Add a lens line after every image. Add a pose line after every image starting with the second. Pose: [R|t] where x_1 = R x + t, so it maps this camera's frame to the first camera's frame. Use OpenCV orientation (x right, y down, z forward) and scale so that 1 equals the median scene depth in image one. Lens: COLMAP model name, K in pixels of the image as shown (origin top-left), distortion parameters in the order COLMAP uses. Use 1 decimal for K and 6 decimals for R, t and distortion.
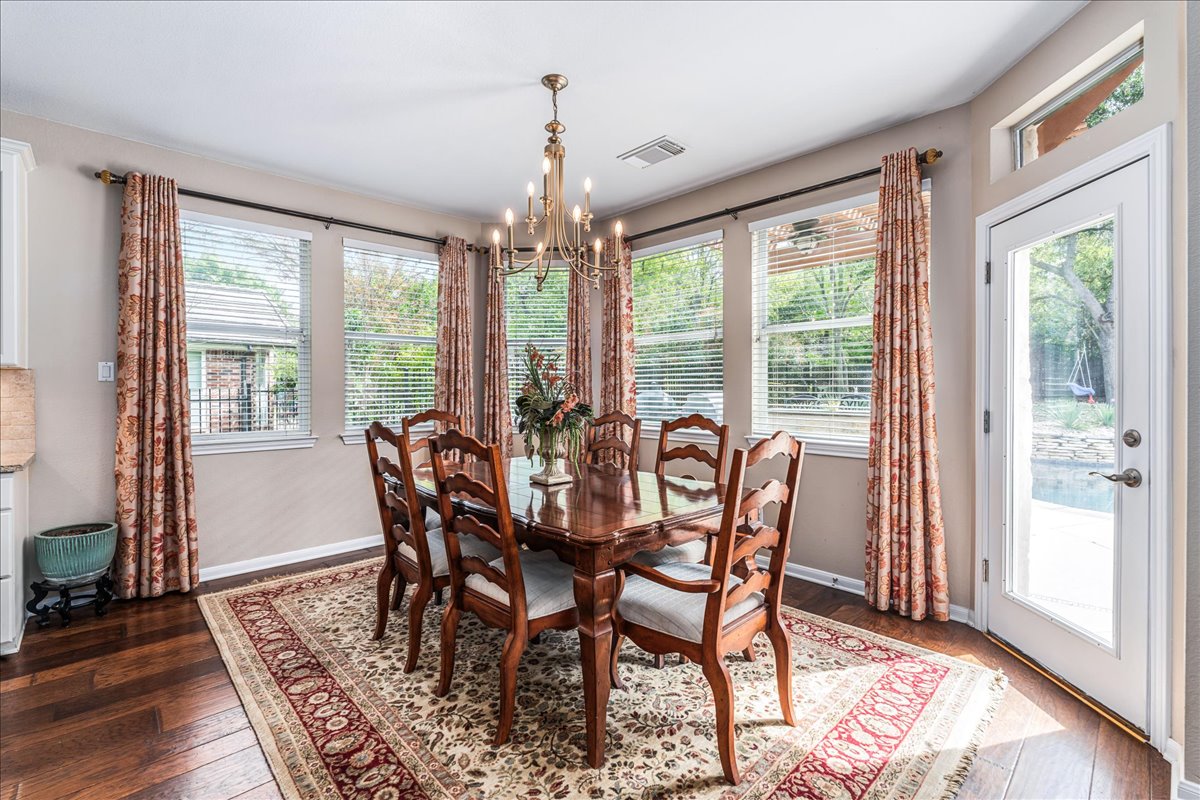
lens RADIAL K [[528.8, 0, 594.8], [0, 528.8, 398.6], [0, 0, 1]] dist [-0.010021, 0.001082]
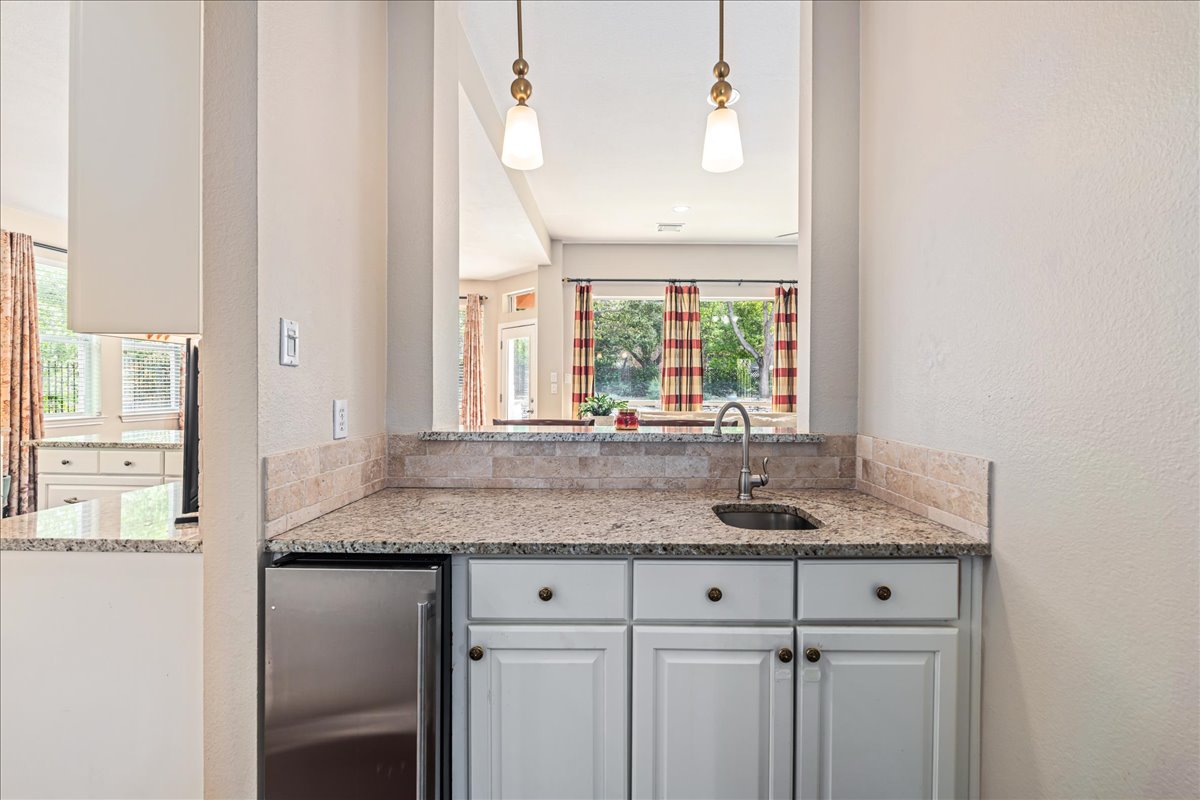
lens RADIAL K [[507.4, 0, 612.8], [0, 507.4, 374.0], [0, 0, 1]] dist [-0.029468, -0.000339]
pose [[0.687039, 0.023176, 0.726251, -0.691066], [0.001192, 0.999454, -0.033022, 0.005829], [-0.726620, 0.023553, 0.686636, -1.102286]]
